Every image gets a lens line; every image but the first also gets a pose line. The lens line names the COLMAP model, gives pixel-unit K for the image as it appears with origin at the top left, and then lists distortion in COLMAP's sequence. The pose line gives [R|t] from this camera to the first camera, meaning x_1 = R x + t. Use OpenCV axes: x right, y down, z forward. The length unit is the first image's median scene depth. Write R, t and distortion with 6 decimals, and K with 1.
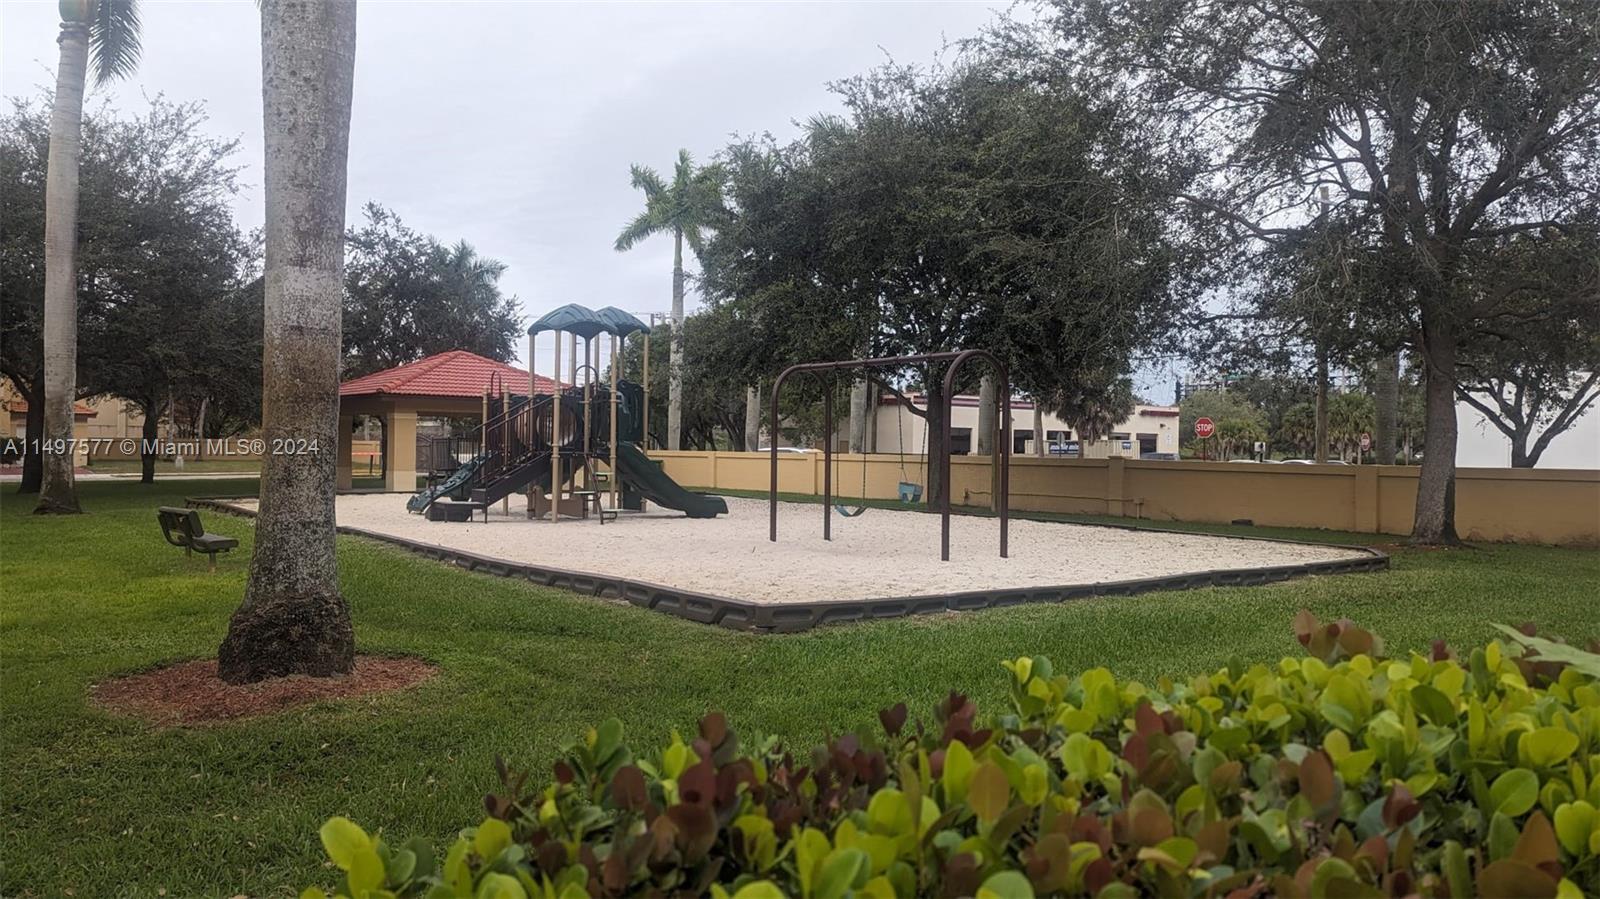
lens RADIAL K [[1091.8, 0, 803.5], [0, 1091.8, 448.9], [0, 0, 1]] dist [0.089282, -0.099304]
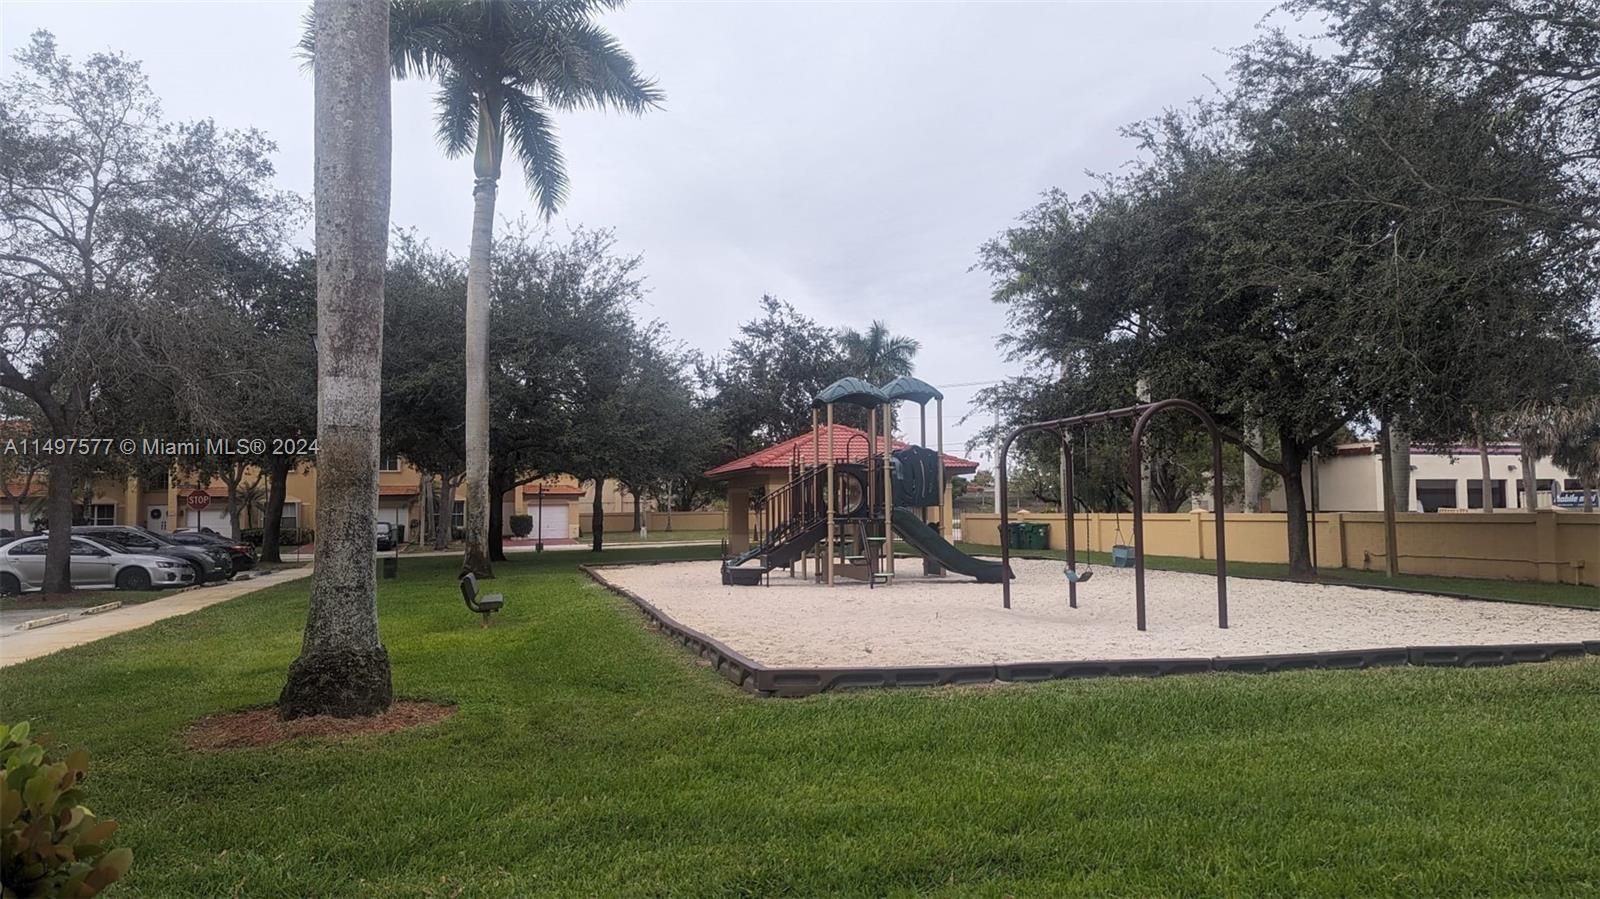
lens RADIAL K [[1091.8, 0, 803.5], [0, 1091.8, 448.9], [0, 0, 1]] dist [0.089282, -0.099304]
pose [[0.927646, -0.045199, -0.370716, 0.133724], [0.023493, 0.997746, -0.062860, 0.001086], [0.372721, 0.049602, 0.926617, 0.019050]]
